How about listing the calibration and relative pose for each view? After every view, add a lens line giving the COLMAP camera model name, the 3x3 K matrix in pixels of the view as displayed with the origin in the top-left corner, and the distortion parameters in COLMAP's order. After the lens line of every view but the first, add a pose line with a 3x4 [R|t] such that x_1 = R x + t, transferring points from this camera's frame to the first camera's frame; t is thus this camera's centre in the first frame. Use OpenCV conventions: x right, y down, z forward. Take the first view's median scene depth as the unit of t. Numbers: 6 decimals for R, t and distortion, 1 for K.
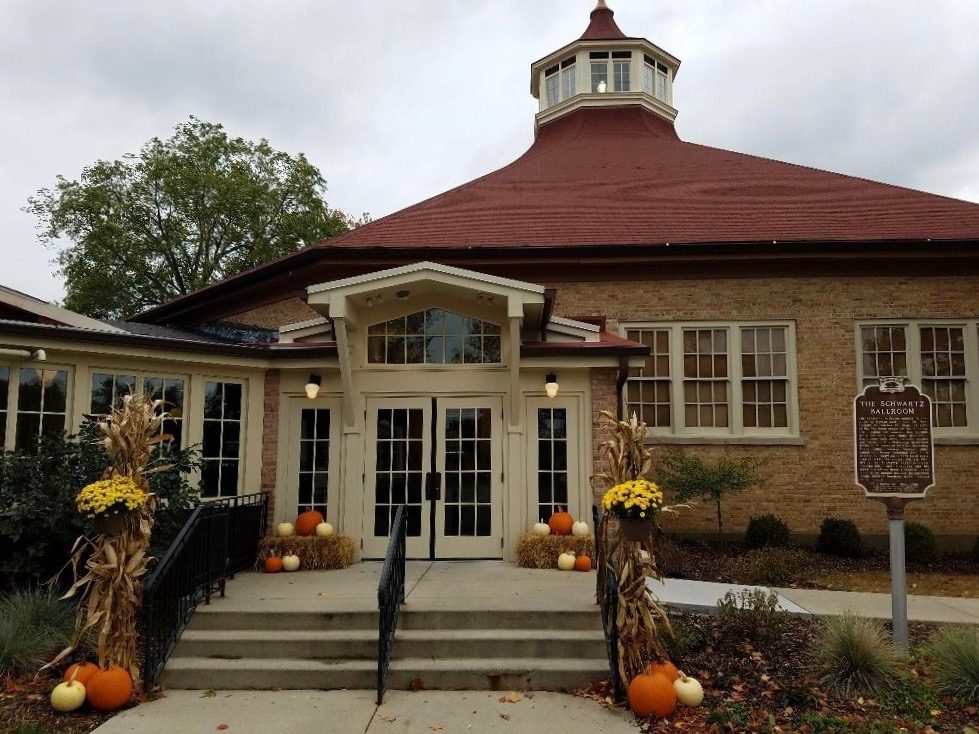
lens RADIAL K [[798.7, 0, 489.5], [0, 798.7, 367.0], [0, 0, 1]] dist [0.037840, -0.002338]
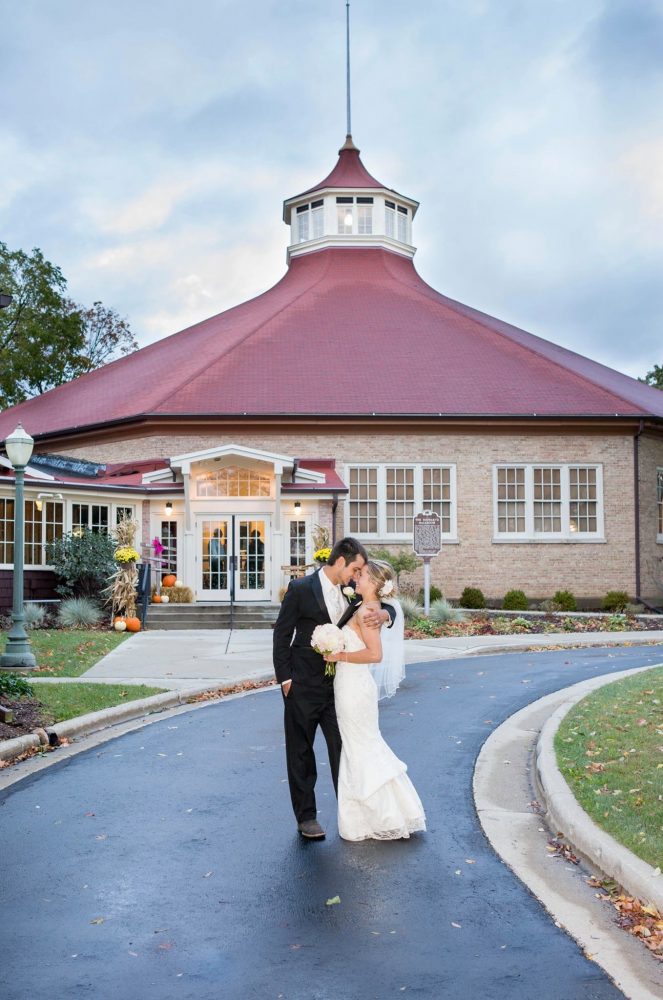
lens RADIAL K [[1274.8, 0, 331.7], [0, 1274.8, 499.7], [0, 0, 1]] dist [0.012886, 0.011143]
pose [[0.995295, 0.001761, 0.096870, -0.094841], [-0.005475, 0.999260, 0.038083, -0.080423], [-0.096731, -0.038434, 0.994568, -1.418788]]
